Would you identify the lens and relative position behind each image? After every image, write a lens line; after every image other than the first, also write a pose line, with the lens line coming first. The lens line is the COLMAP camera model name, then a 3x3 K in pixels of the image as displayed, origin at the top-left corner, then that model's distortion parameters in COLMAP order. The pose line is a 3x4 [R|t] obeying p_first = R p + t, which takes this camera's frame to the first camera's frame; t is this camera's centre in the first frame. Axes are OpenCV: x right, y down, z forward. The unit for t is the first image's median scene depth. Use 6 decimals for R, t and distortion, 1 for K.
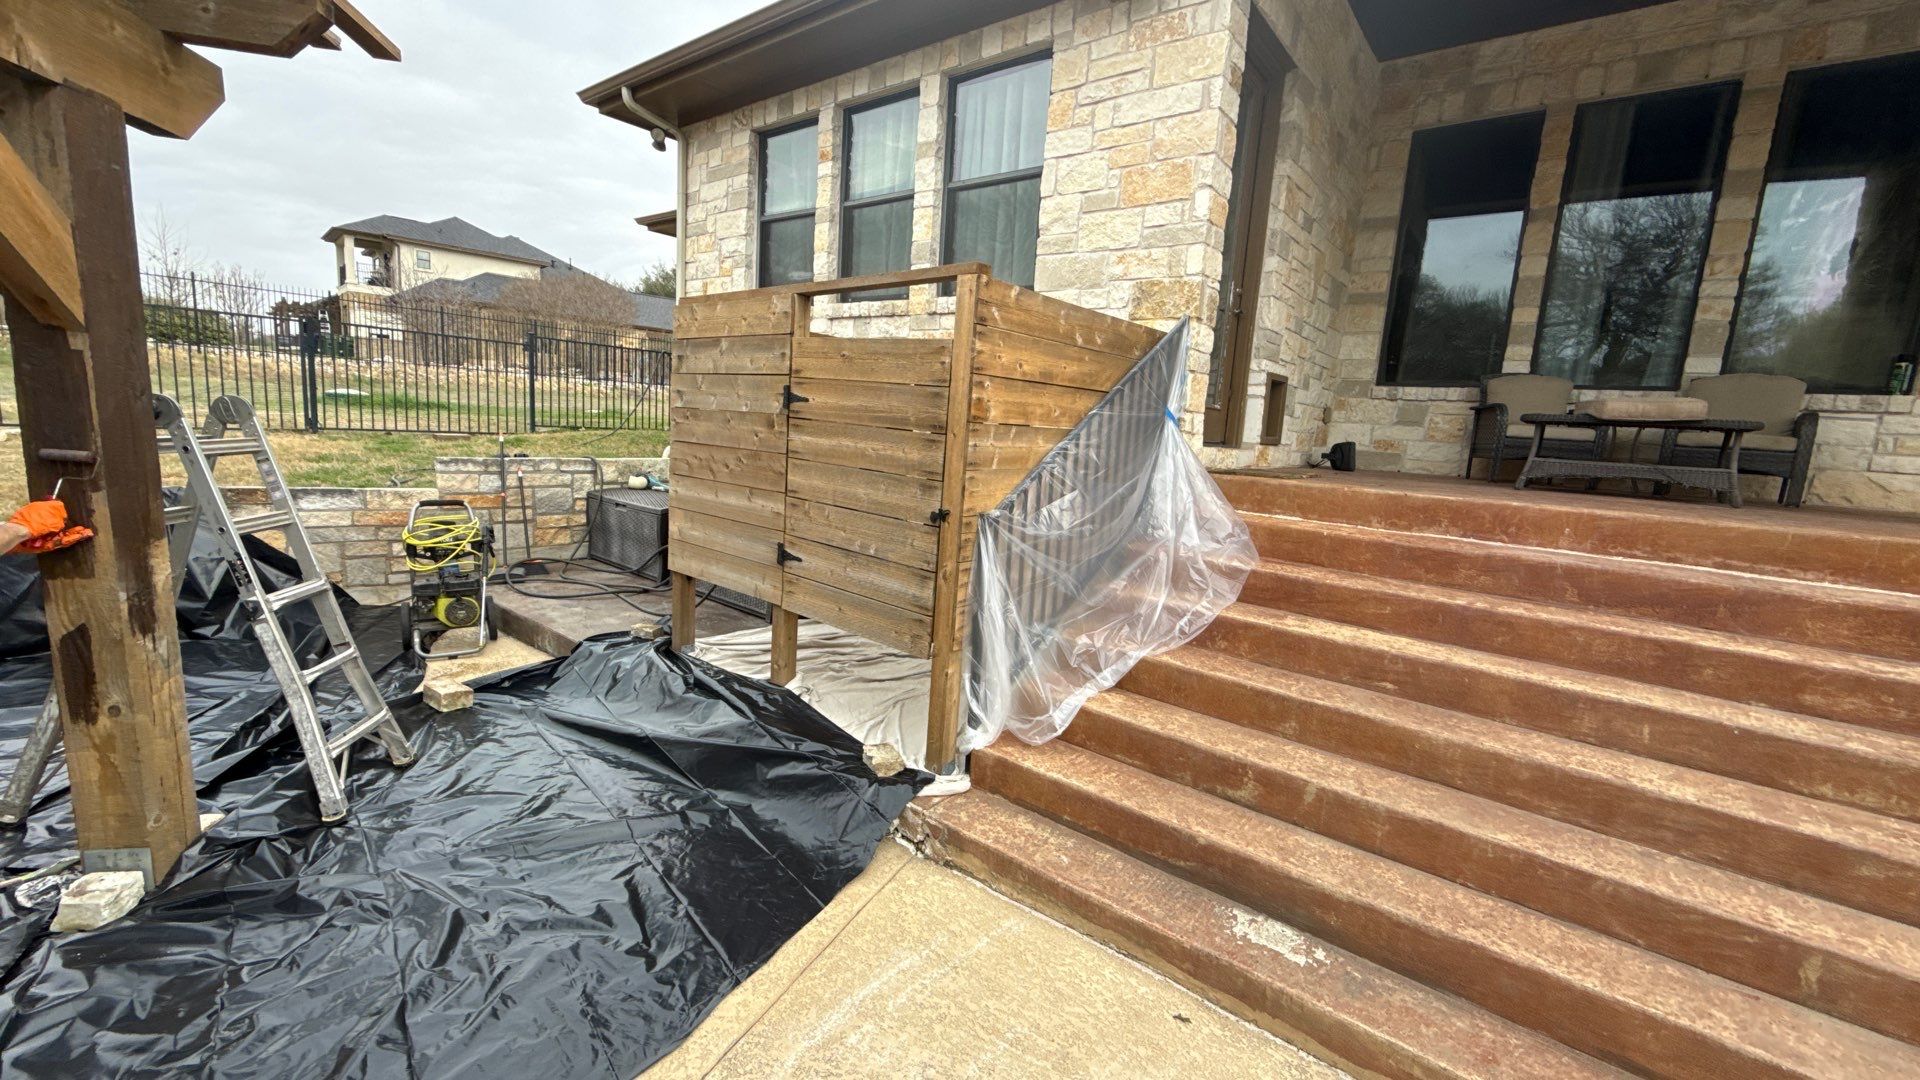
lens RADIAL K [[766.8, 0, 961.4], [0, 766.8, 540.8], [0, 0, 1]] dist [0.000762, -0.000001]
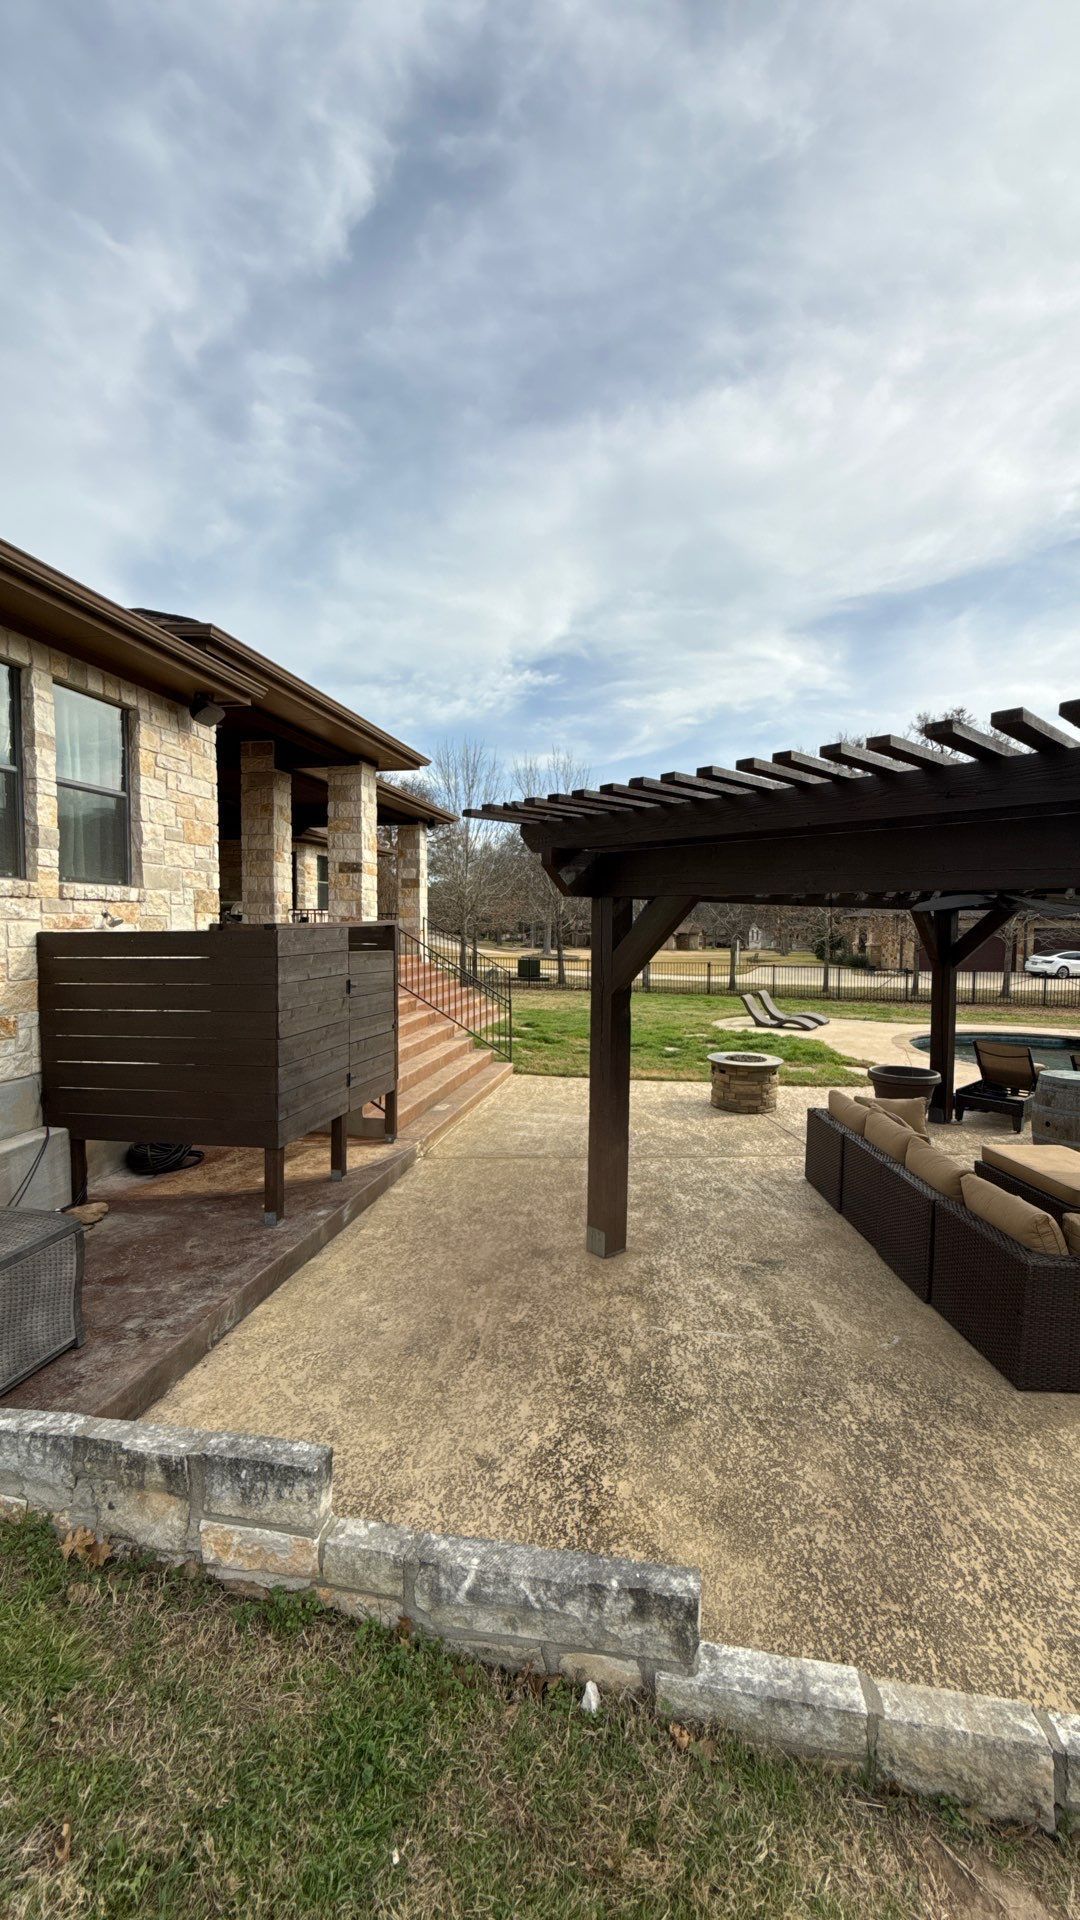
lens RADIAL K [[766.8, 0, 547.4], [0, 766.8, 964.1], [0, 0, 1]] dist [0.000762, -0.000001]
pose [[-0.487039, -0.118582, 0.865293, -1.552606], [0.098414, 0.976979, 0.189282, -0.420324], [-0.867818, 0.177345, -0.464156, 1.143307]]
